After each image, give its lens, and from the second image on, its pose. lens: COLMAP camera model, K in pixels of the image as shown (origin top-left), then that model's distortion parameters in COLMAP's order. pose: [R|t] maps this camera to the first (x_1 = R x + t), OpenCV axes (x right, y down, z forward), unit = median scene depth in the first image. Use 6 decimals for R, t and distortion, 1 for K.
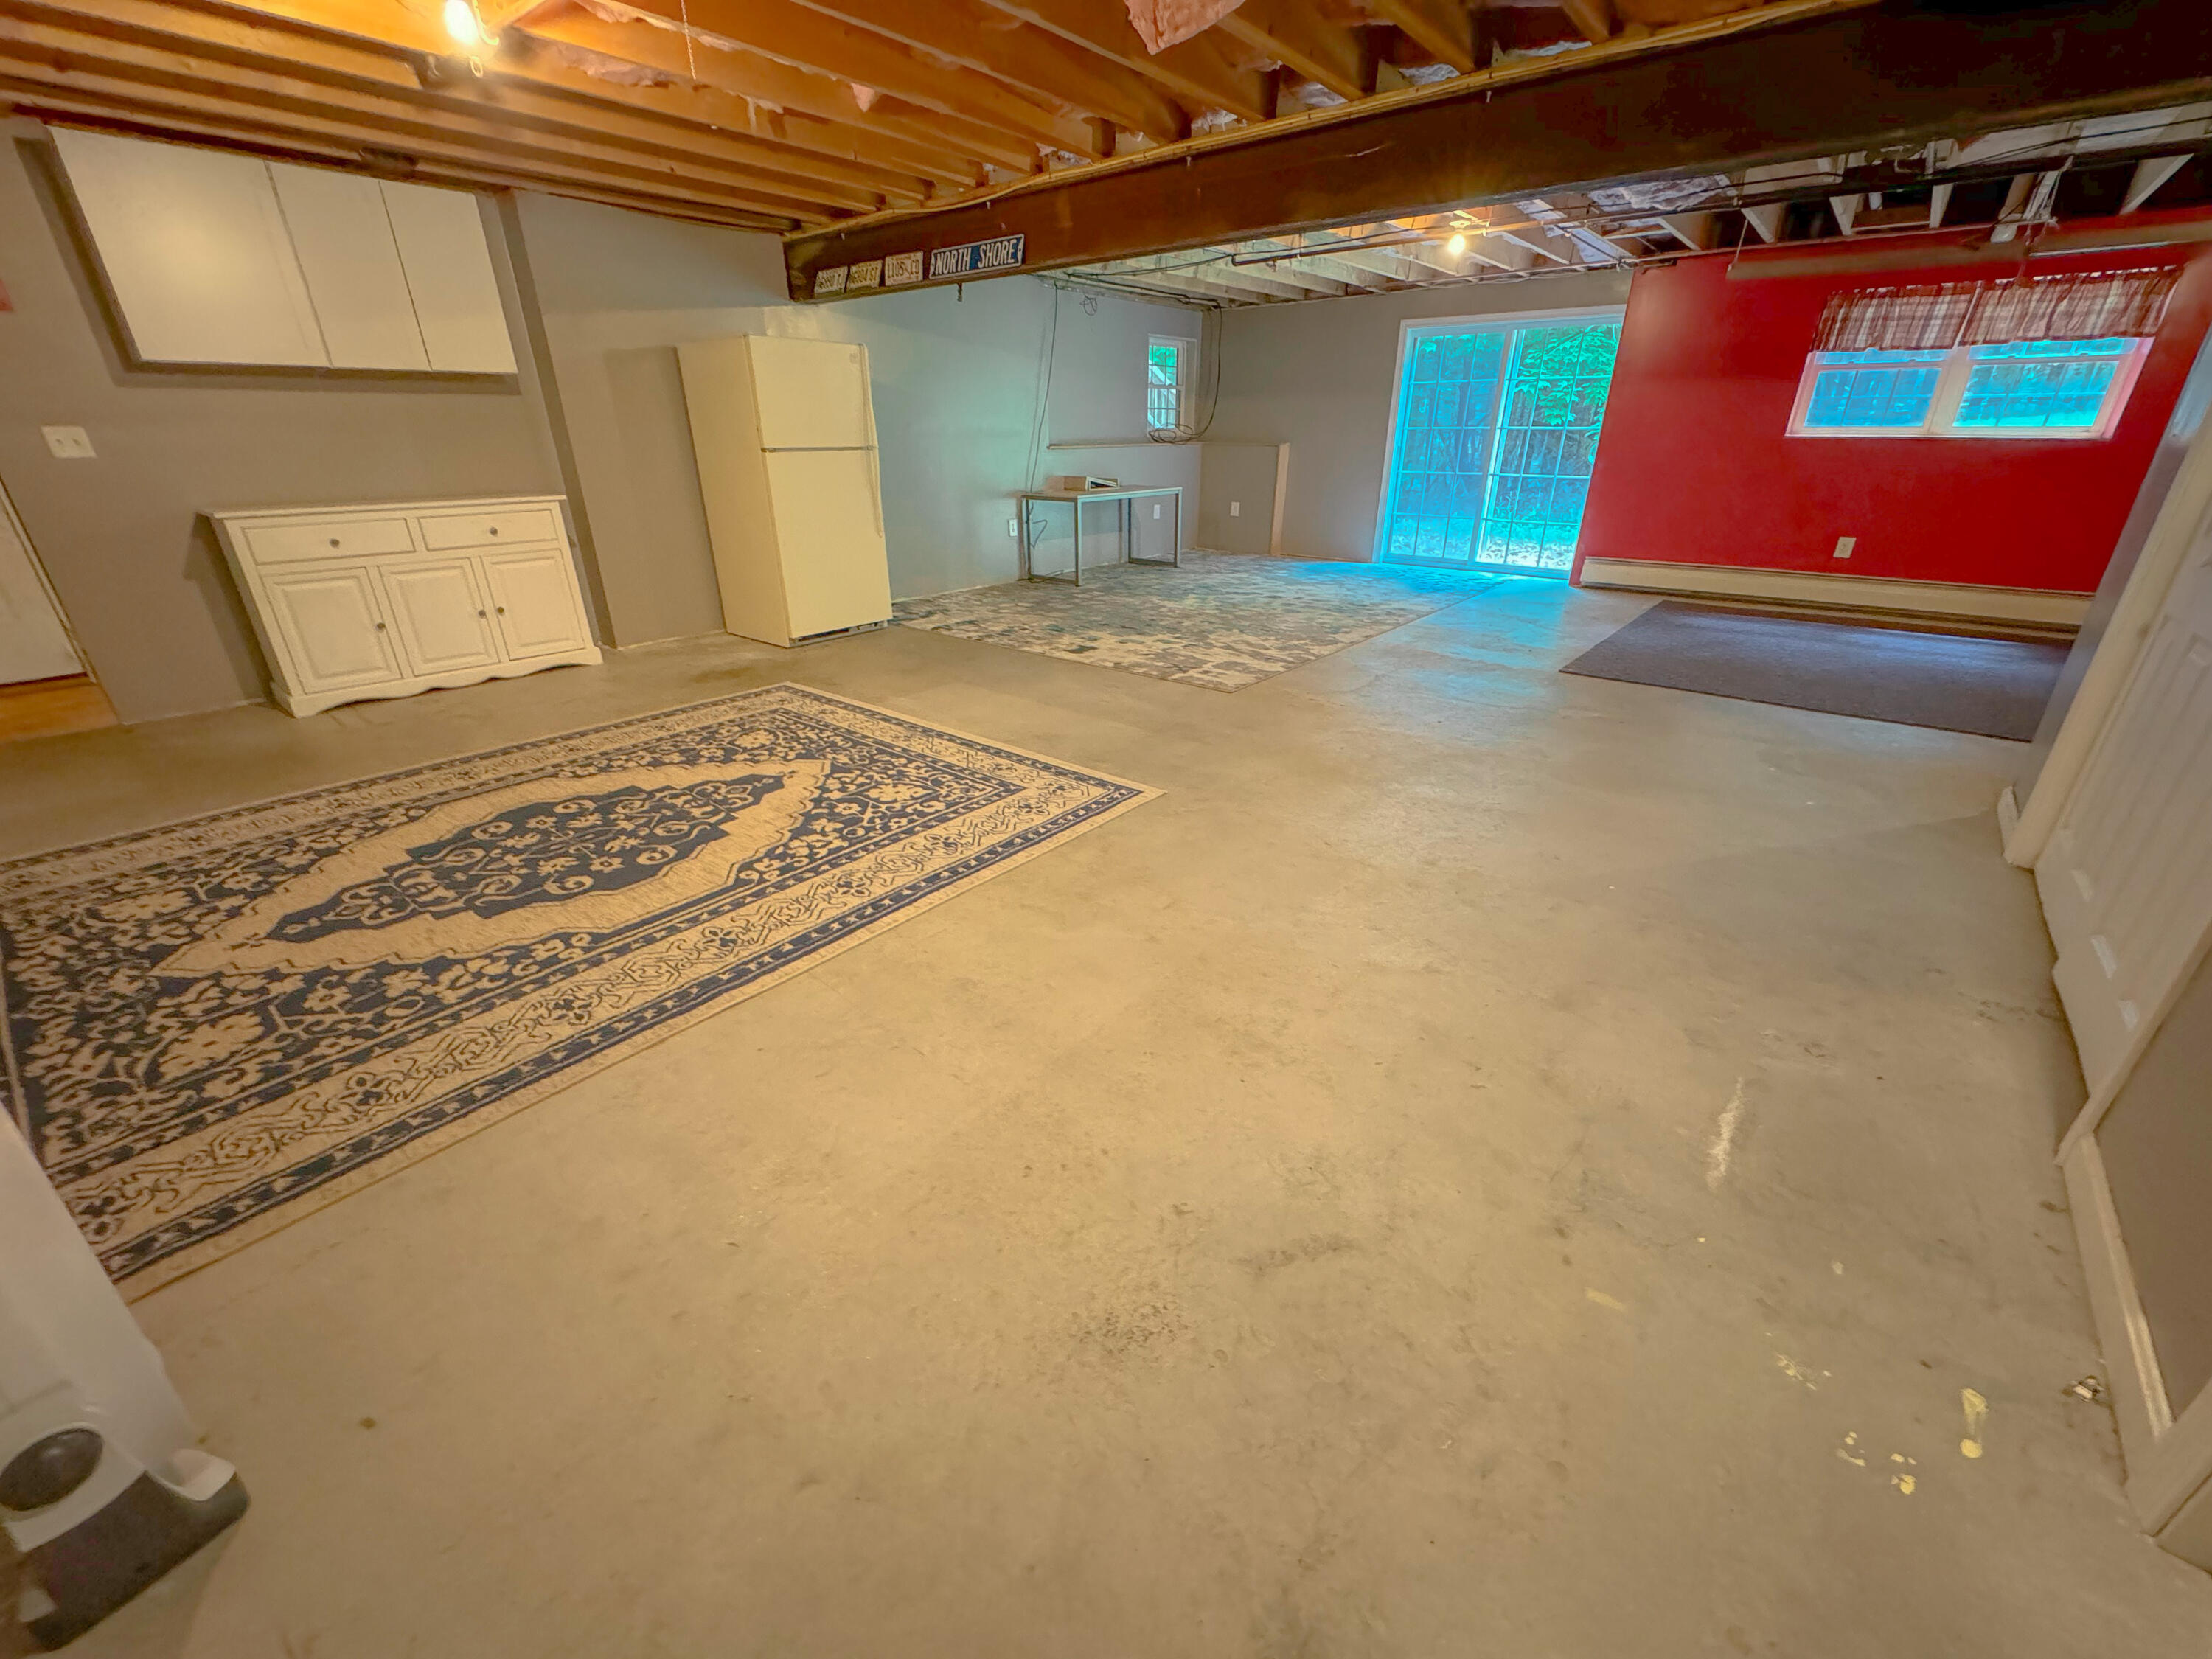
lens RADIAL K [[881.9, 0, 1105.4], [0, 881.9, 829.0], [0, 0, 1]] dist [-0.002116, 0.000136]
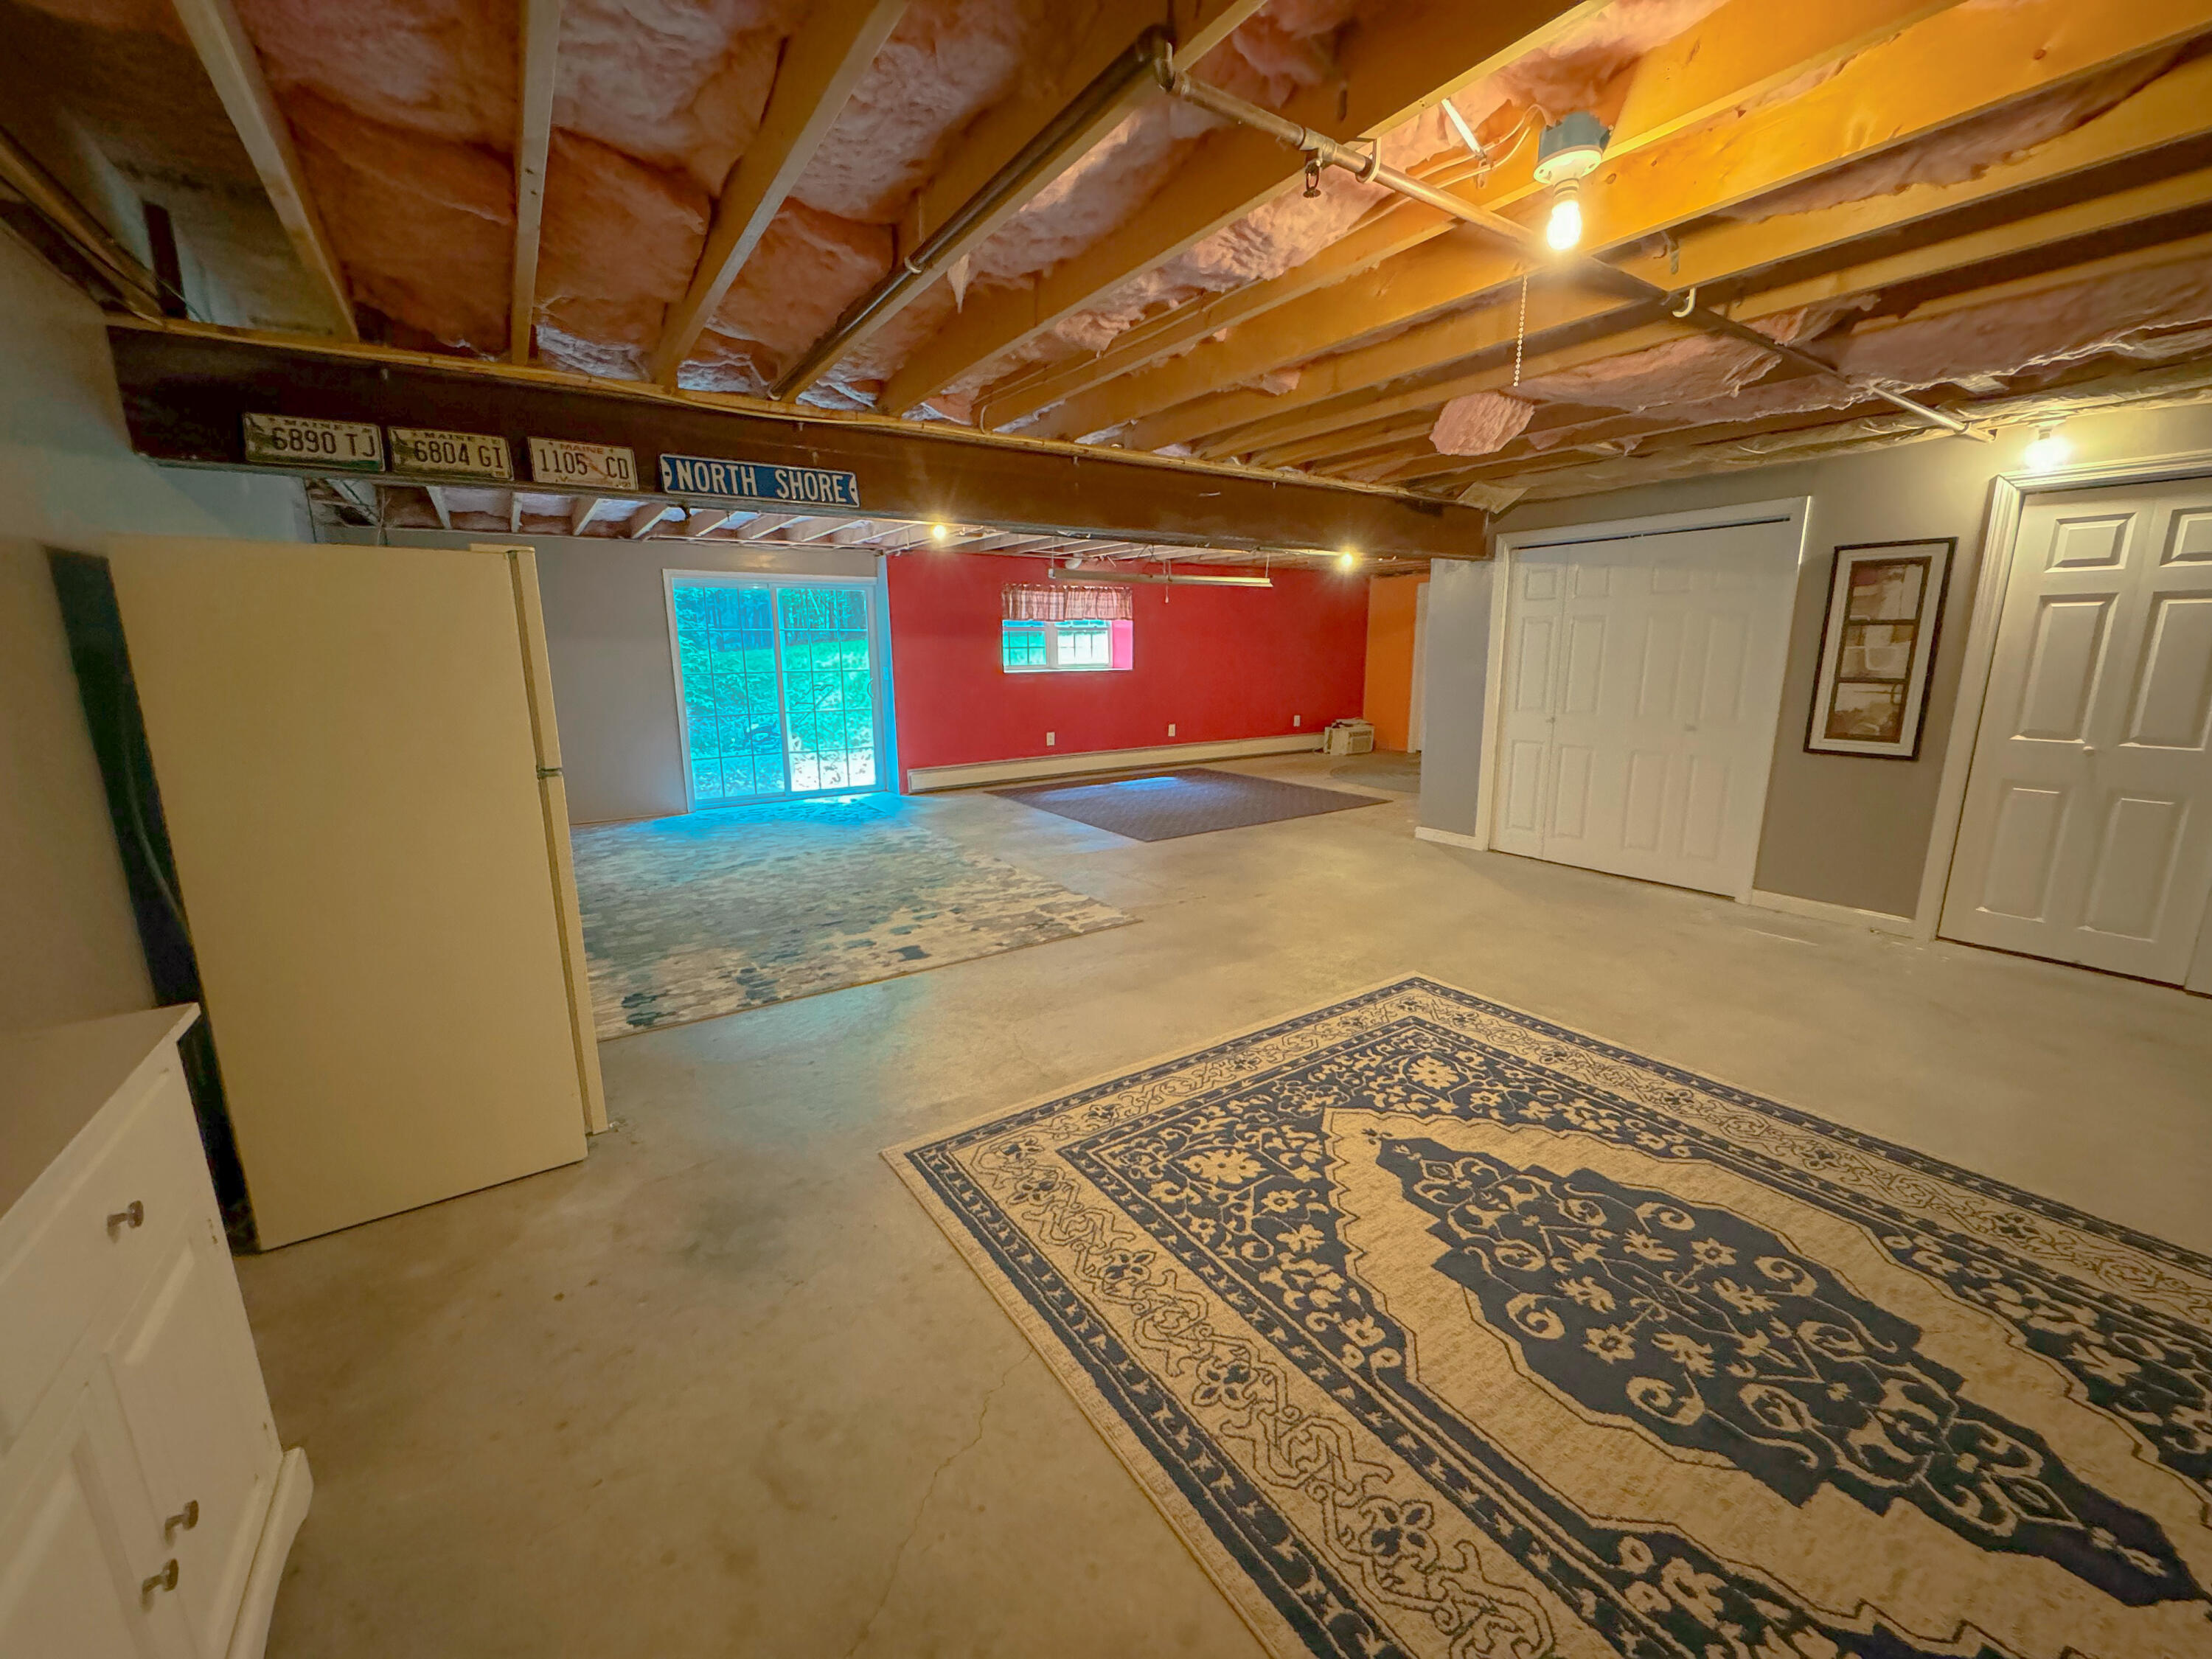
lens RADIAL K [[881.9, 0, 1105.4], [0, 881.9, 827.4], [0, 0, 1]] dist [-0.002116, 0.000136]
pose [[0.277427, -0.196481, 0.940441, -1.200599], [0.405807, 0.911223, 0.070665, -0.501129], [-0.870836, 0.362033, 0.332531, 0.942057]]
